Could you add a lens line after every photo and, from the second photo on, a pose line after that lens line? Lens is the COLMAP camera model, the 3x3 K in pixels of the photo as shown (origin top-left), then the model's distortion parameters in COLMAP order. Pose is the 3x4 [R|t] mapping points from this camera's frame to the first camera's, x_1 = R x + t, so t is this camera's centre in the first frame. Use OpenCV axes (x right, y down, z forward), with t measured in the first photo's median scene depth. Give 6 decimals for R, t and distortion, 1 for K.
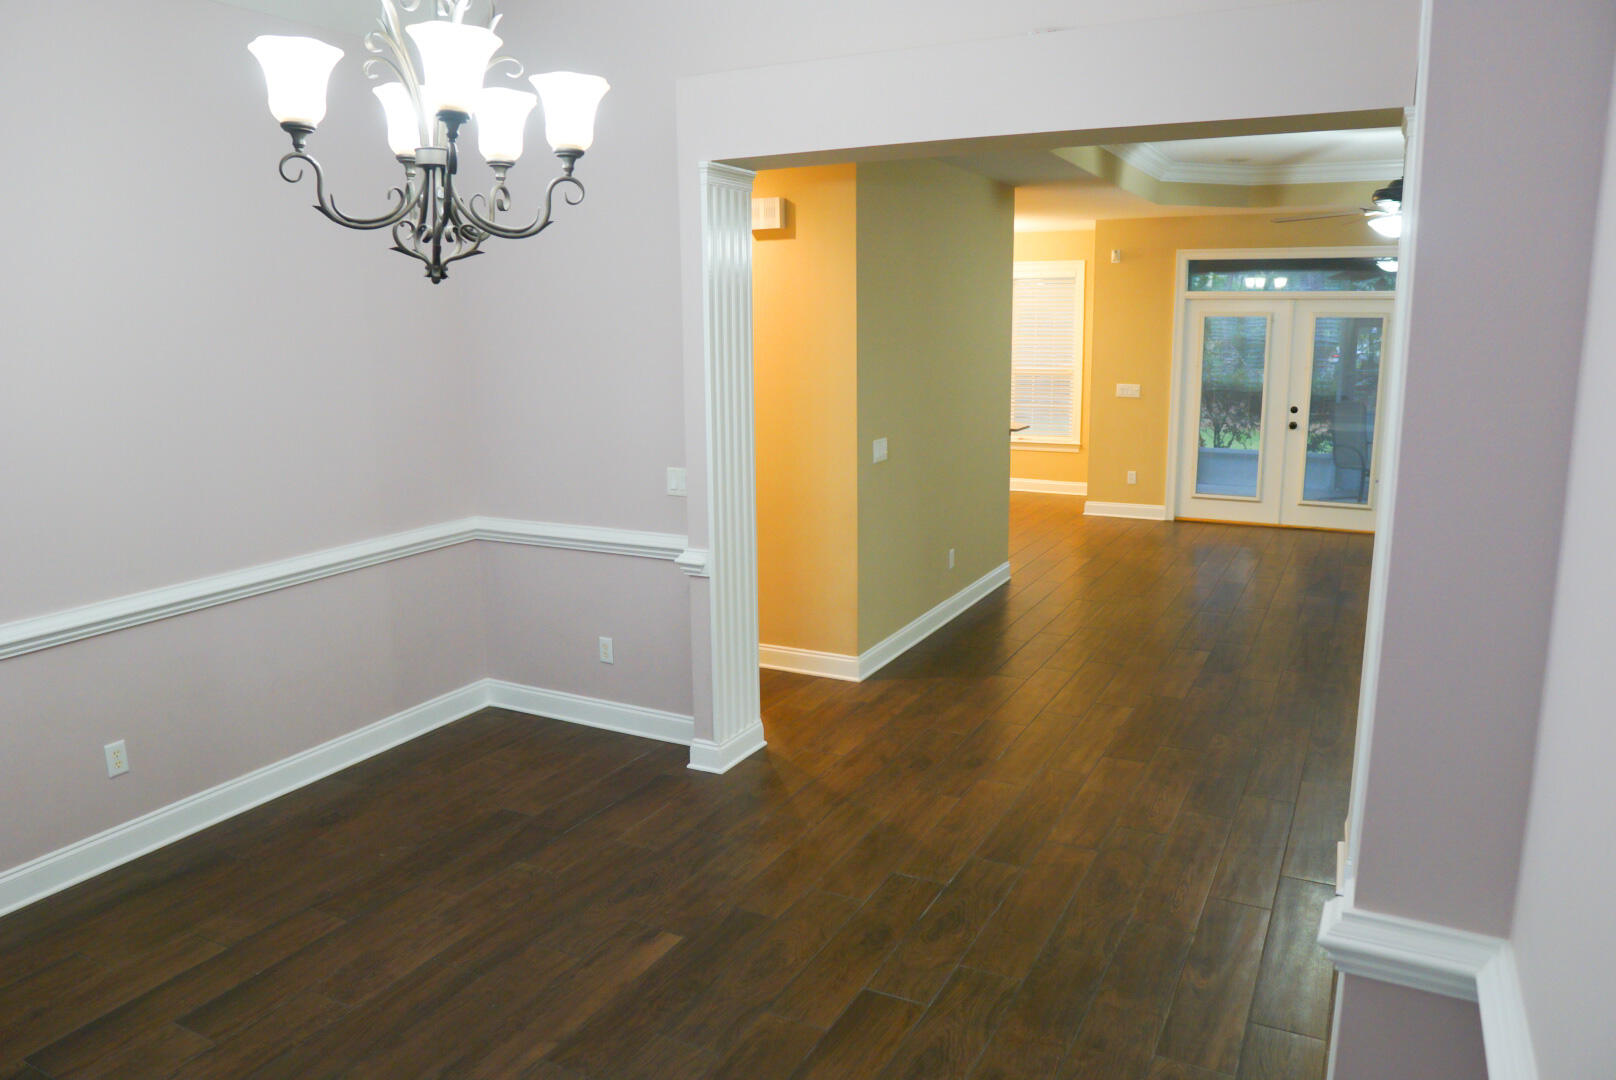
lens RADIAL K [[1137.3, 0, 799.8], [0, 1137.3, 538.3], [0, 0, 1]] dist [-0.108152, 0.082321]
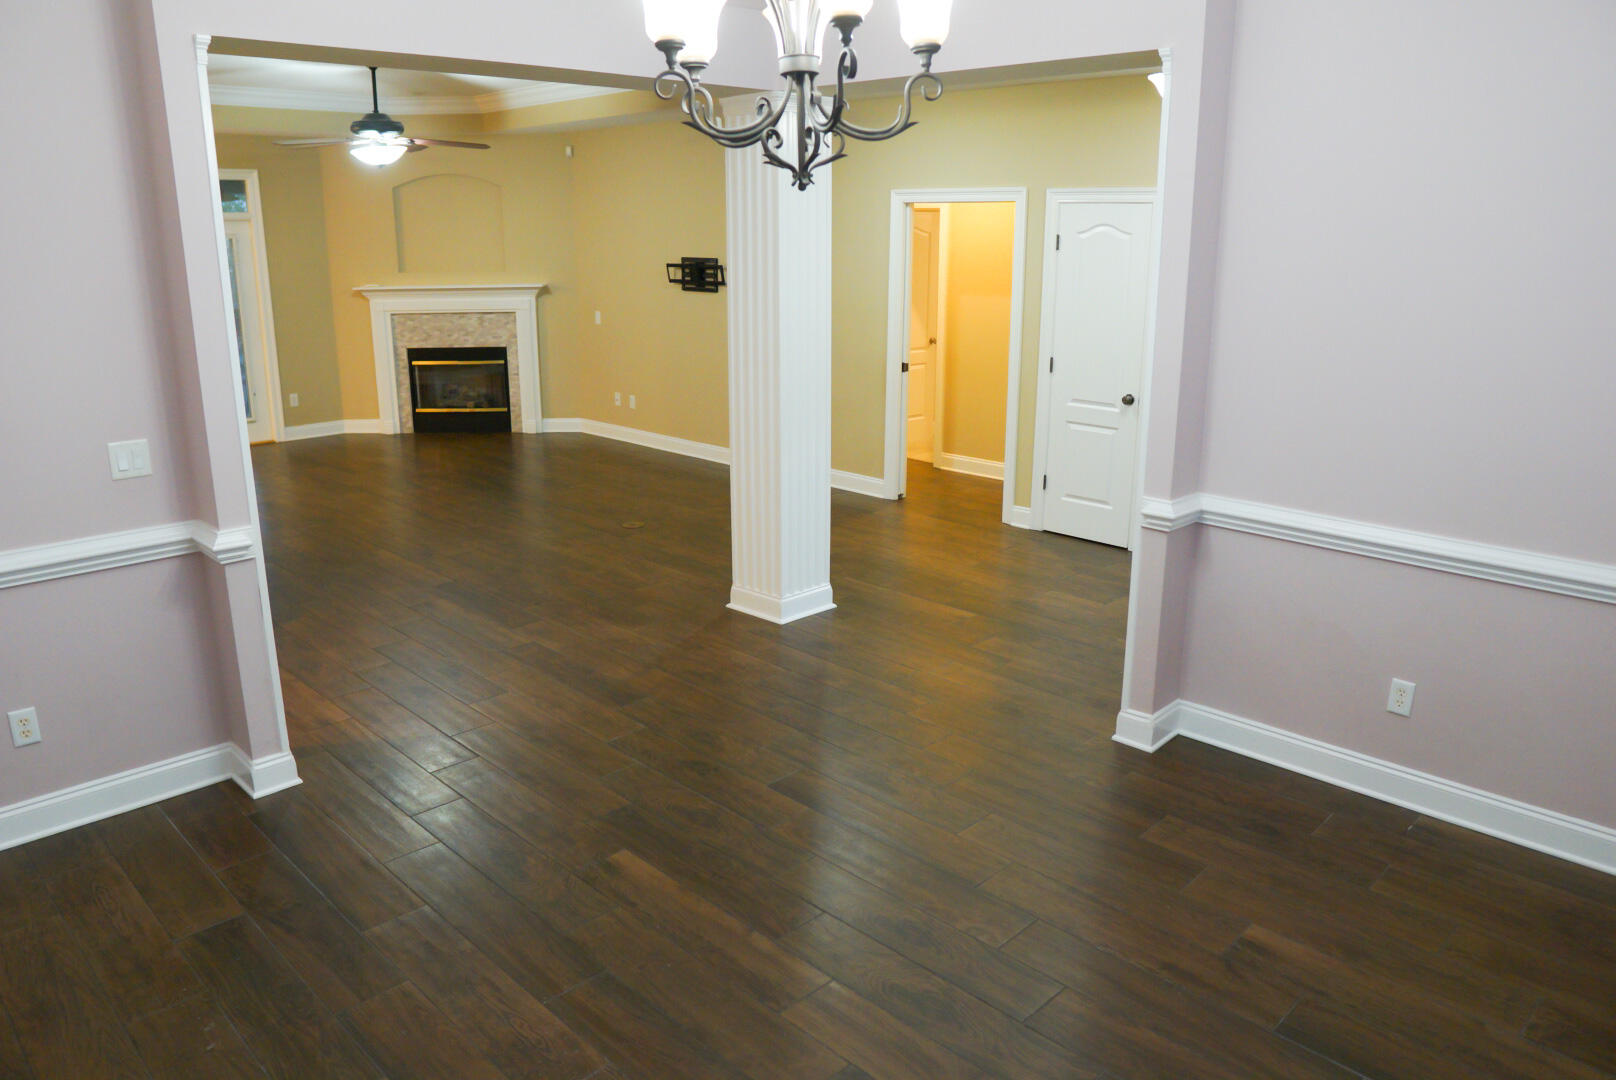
lens RADIAL K [[1137.3, 0, 799.8], [0, 1137.3, 538.3], [0, 0, 1]] dist [-0.108152, 0.082321]
pose [[0.297372, -0.241472, 0.923721, -0.578265], [0.182011, 0.964084, 0.193428, -0.051812], [-0.937252, 0.110608, 0.330642, 0.302395]]
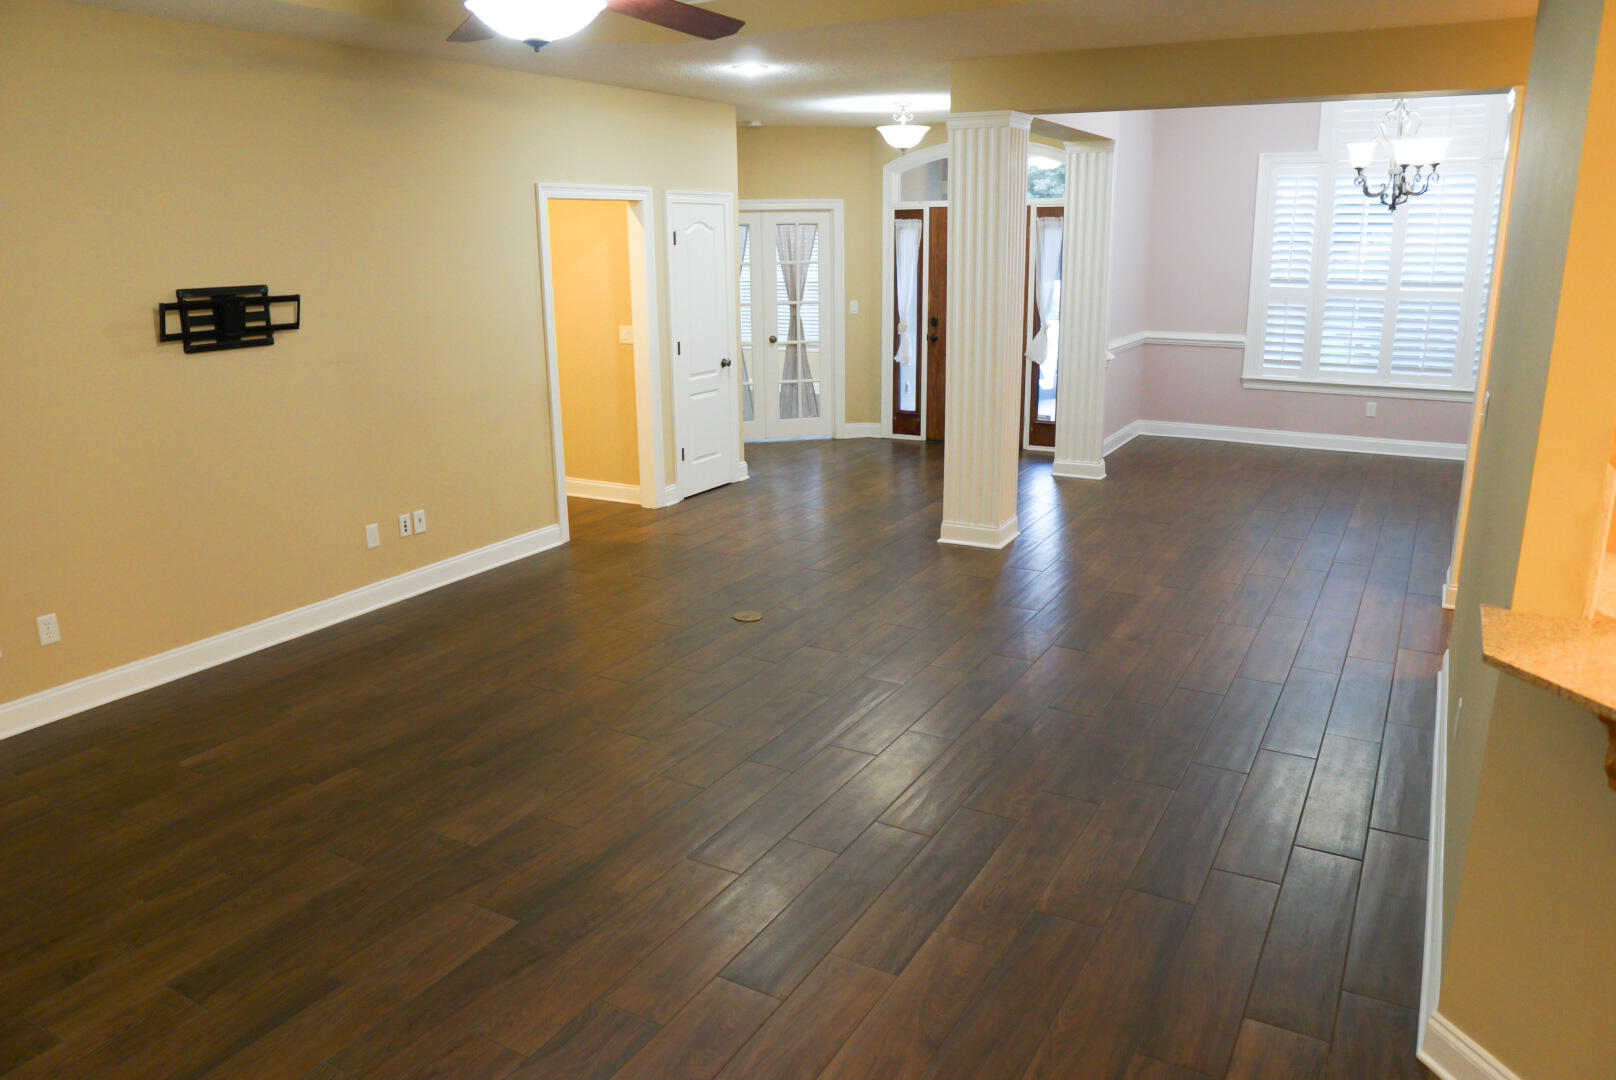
lens RADIAL K [[1137.3, 0, 799.8], [0, 1137.3, 538.3], [0, 0, 1]] dist [-0.108152, 0.082321]
pose [[-0.999219, 0.010498, 0.038082, 0.515753], [0.026307, 0.896020, 0.443234, -0.352012], [-0.029469, 0.443890, -0.895597, 1.795931]]
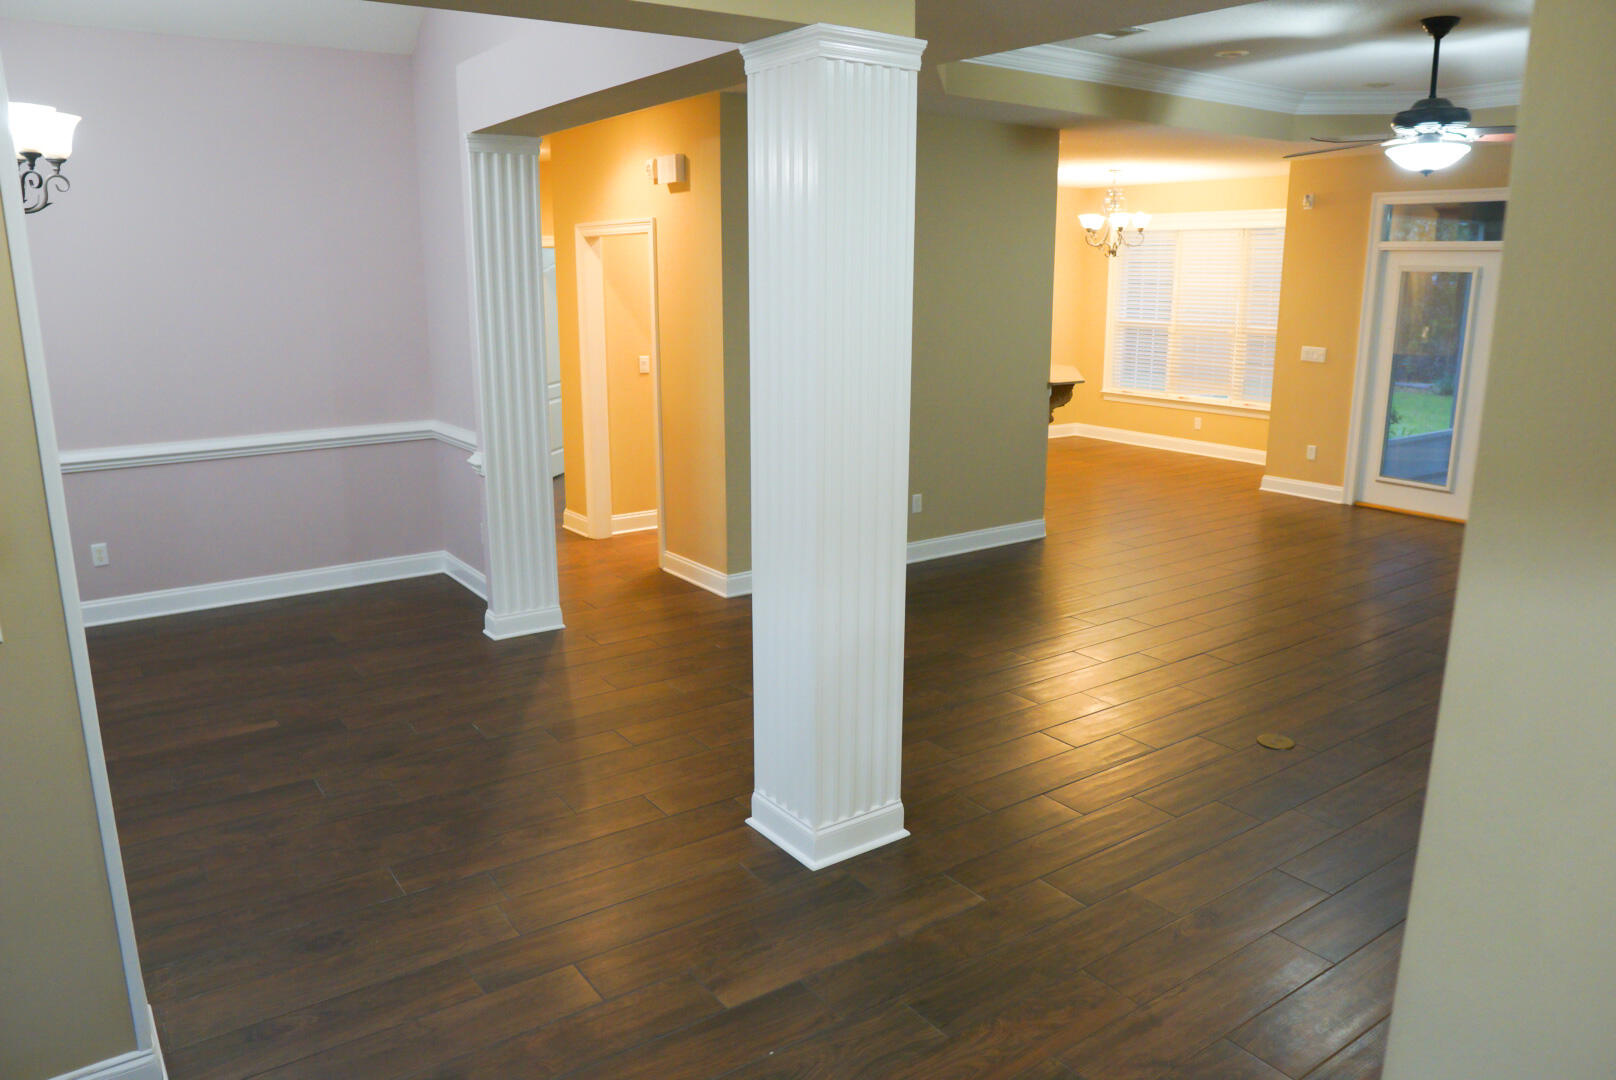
lens RADIAL K [[1137.3, 0, 799.8], [0, 1137.3, 538.3], [0, 0, 1]] dist [-0.108152, 0.082321]
pose [[0.889846, 0.114934, -0.441547, 0.631609], [-0.096271, 0.993261, 0.064532, -0.008457], [0.445988, -0.014915, 0.894915, 0.055132]]
